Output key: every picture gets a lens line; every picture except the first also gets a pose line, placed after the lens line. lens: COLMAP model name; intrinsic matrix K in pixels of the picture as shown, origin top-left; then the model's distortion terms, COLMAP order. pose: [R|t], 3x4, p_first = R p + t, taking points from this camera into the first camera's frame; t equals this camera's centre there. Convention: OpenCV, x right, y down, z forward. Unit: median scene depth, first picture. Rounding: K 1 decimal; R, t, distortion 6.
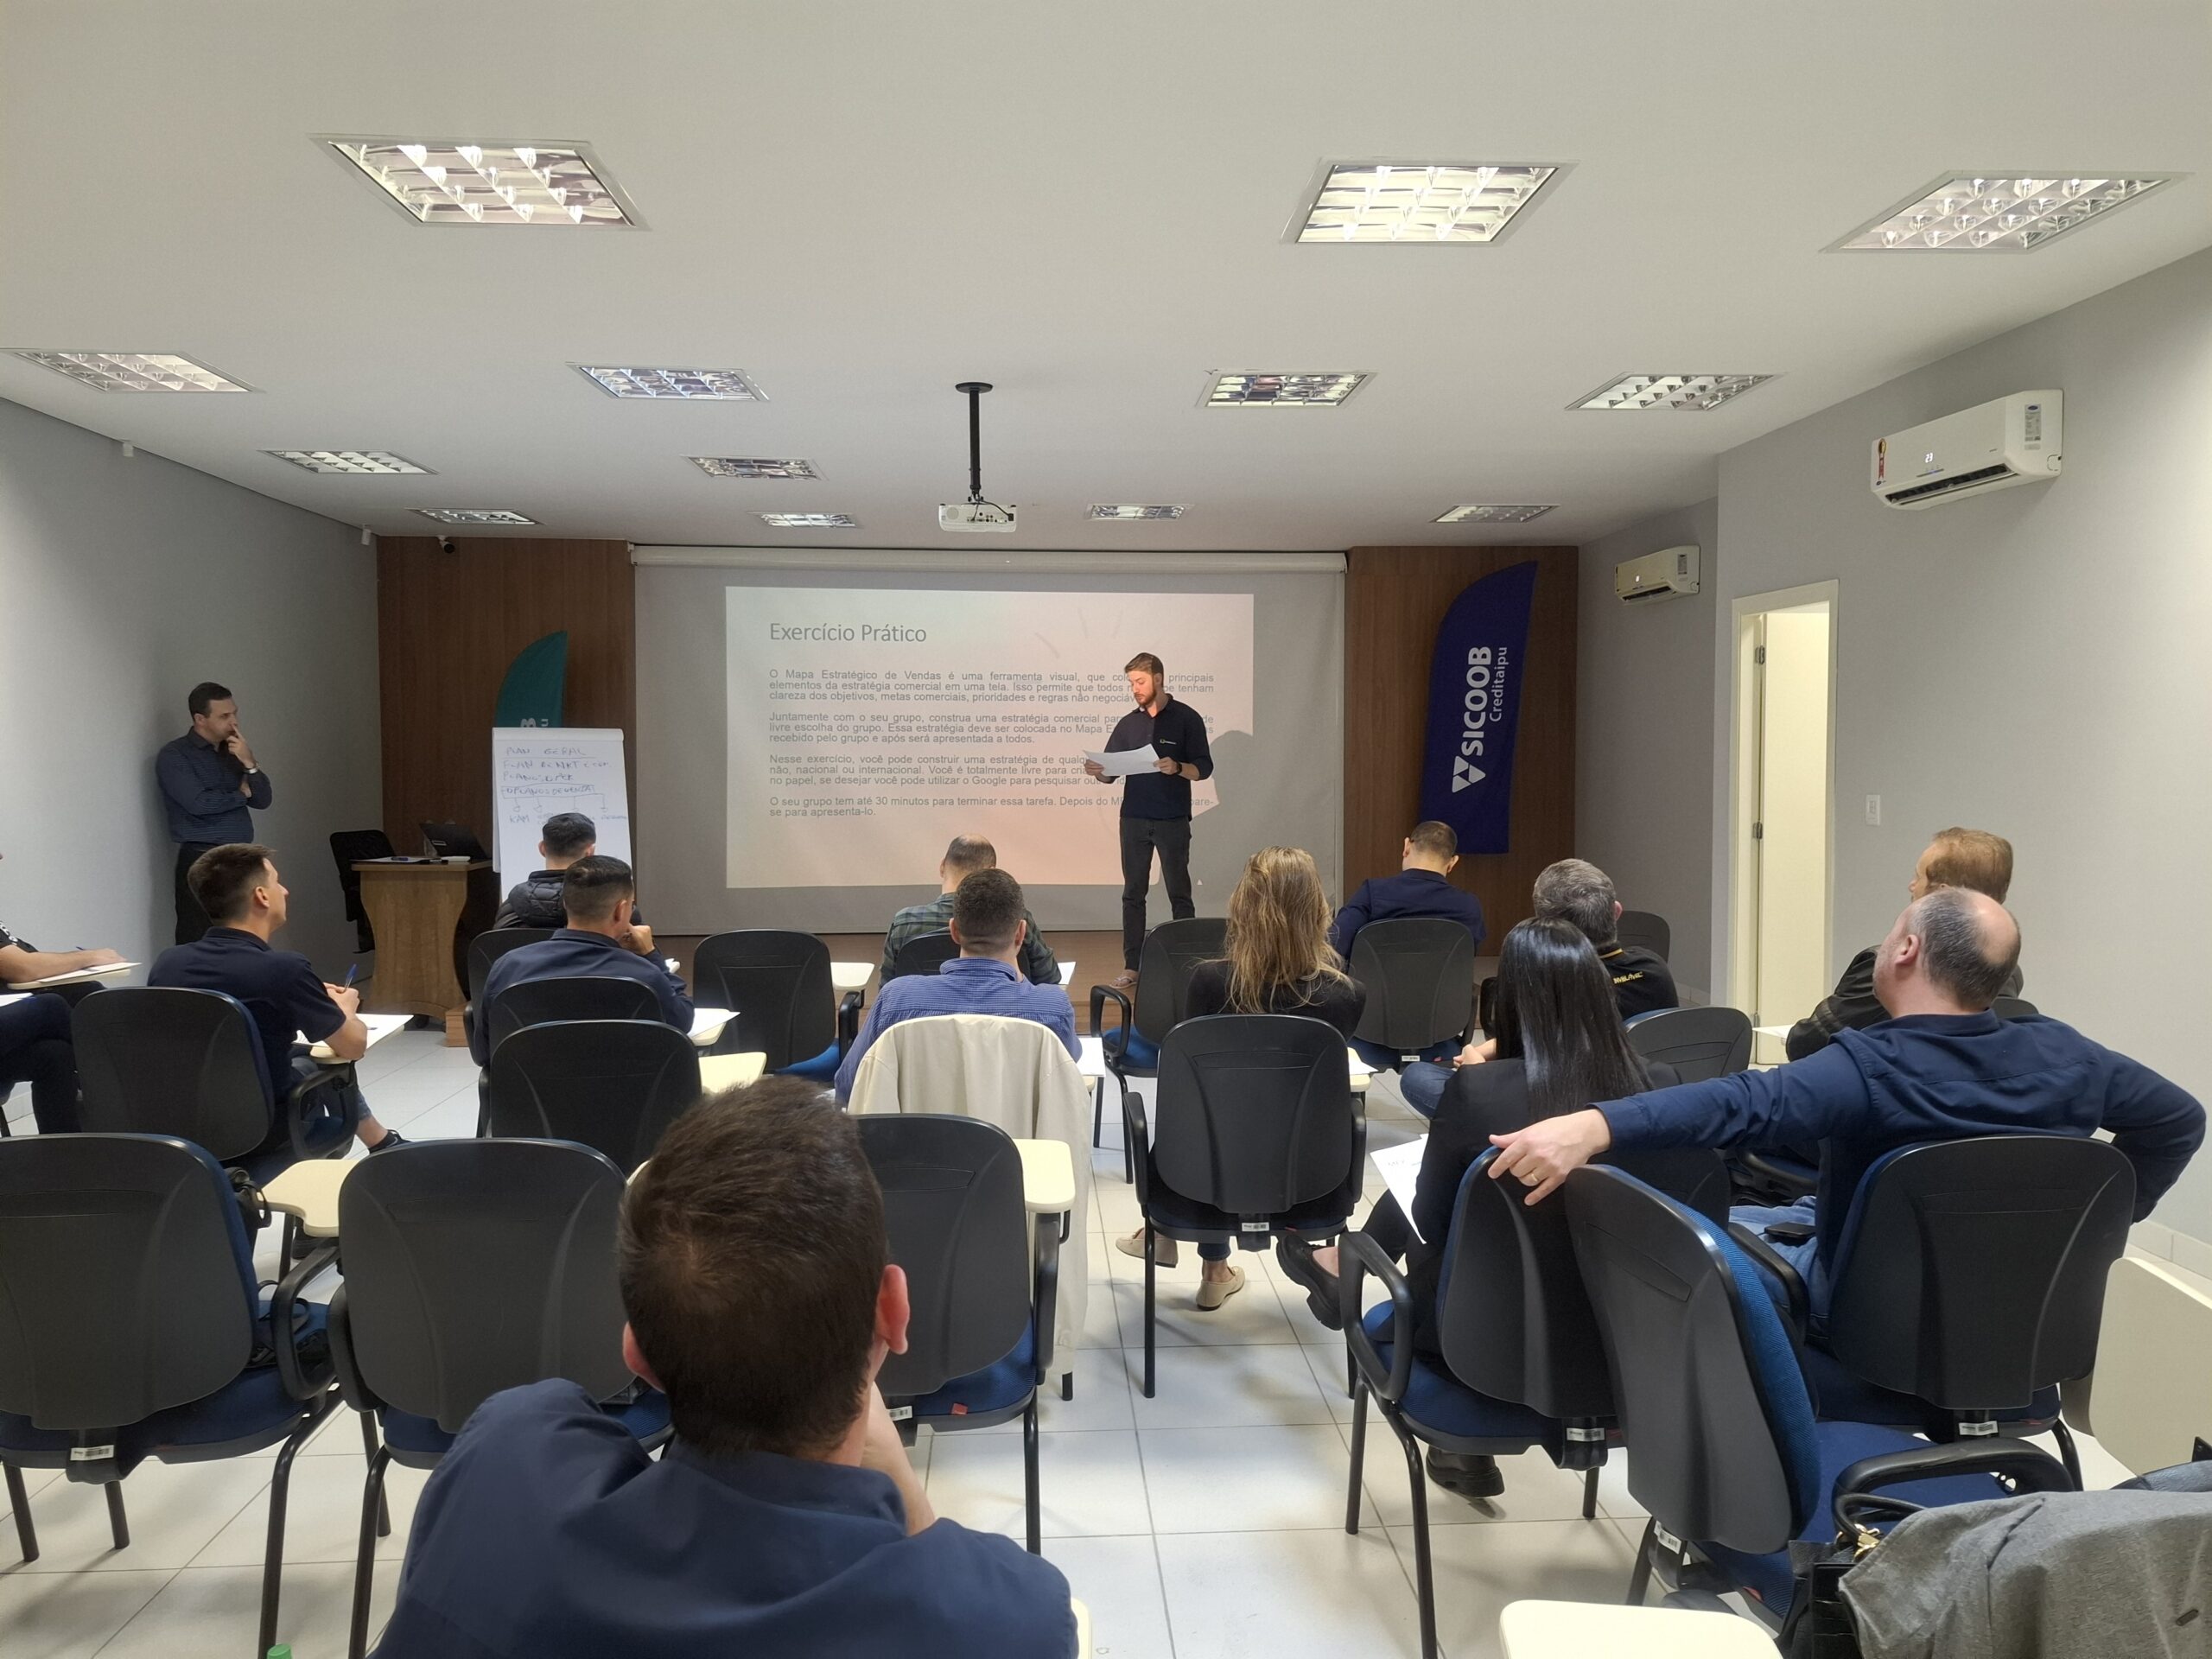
lens RADIAL K [[1517.7, 0, 1108.4], [0, 1517.7, 816.0], [0, 0, 1]] dist [0.076301, -0.078371]
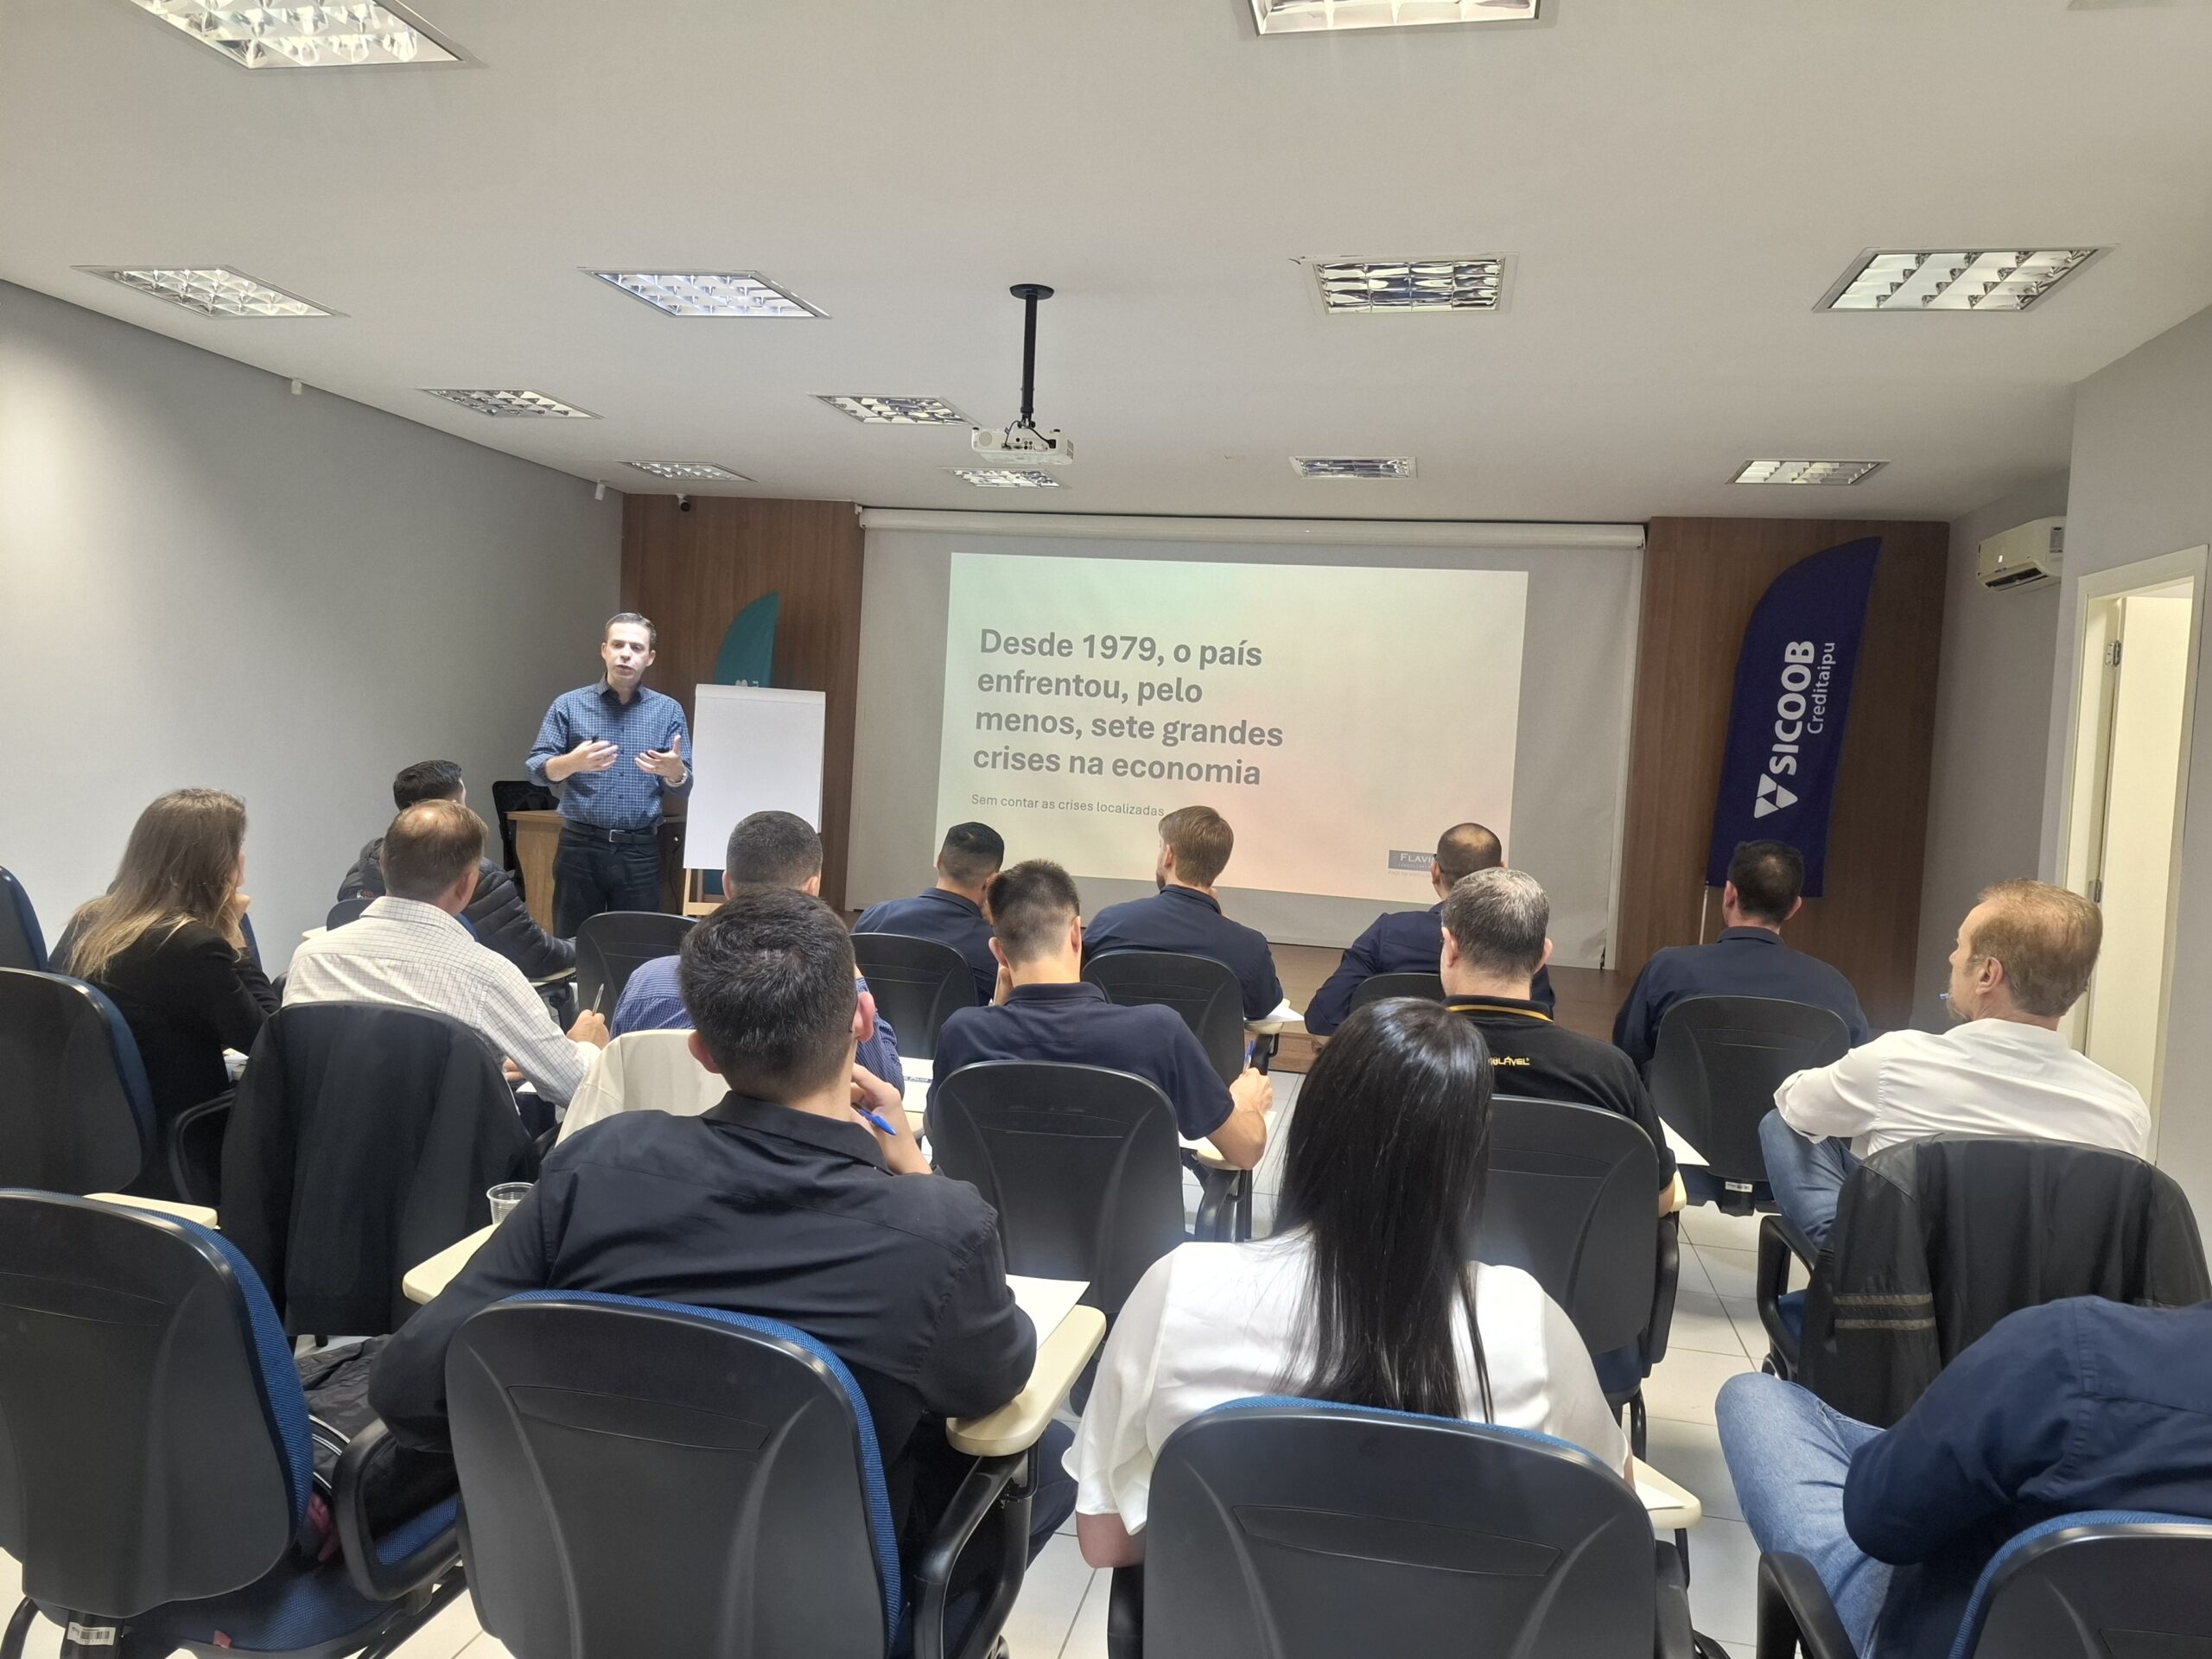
lens RADIAL K [[1517.7, 0, 1115.3], [0, 1517.7, 816.9], [0, 0, 1]] dist [0.076301, -0.078371]
pose [[0.963203, 0.066335, -0.260460, 0.195519], [-0.065876, 0.997773, 0.010502, -0.003137], [0.260576, 0.007043, 0.965428, 0.197878]]
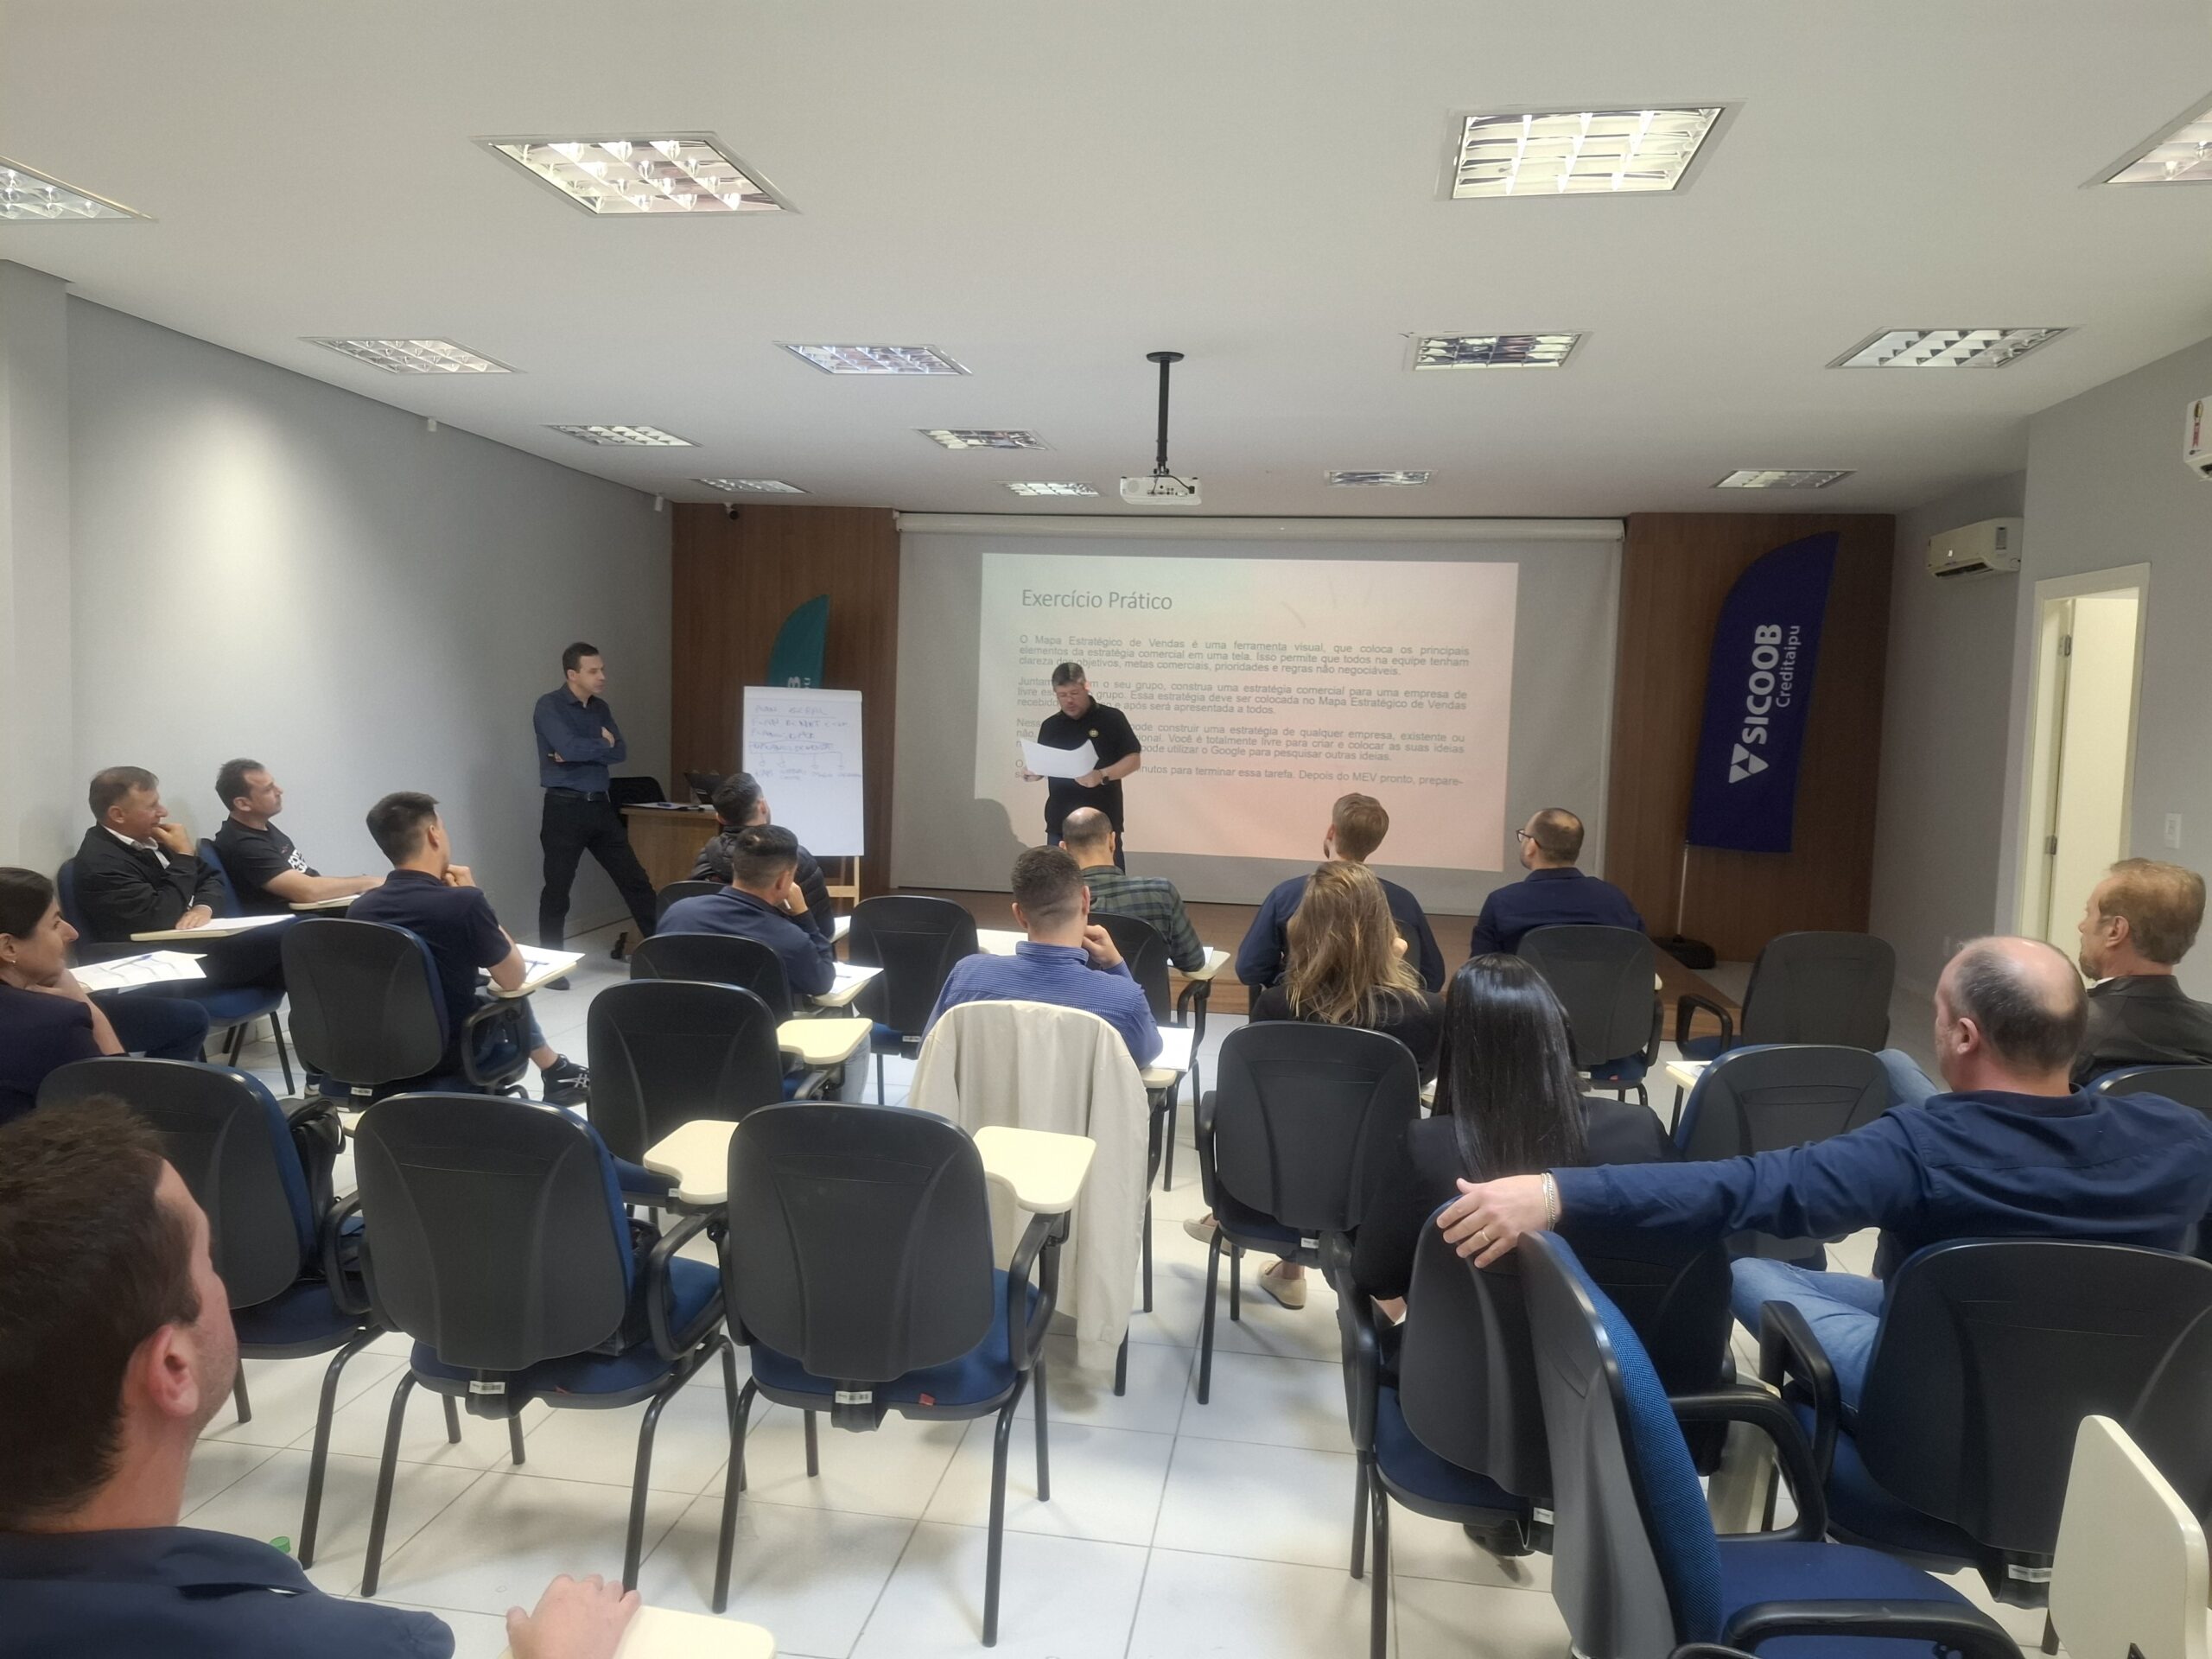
lens RADIAL K [[1517.7, 0, 1100.4], [0, 1517.7, 817.7], [0, 0, 1]] dist [0.076301, -0.078371]
pose [[0.976151, 0.047202, -0.211901, 0.093884], [-0.041547, 0.998654, 0.031061, -0.013189], [0.213082, -0.021516, 0.976797, 0.023649]]
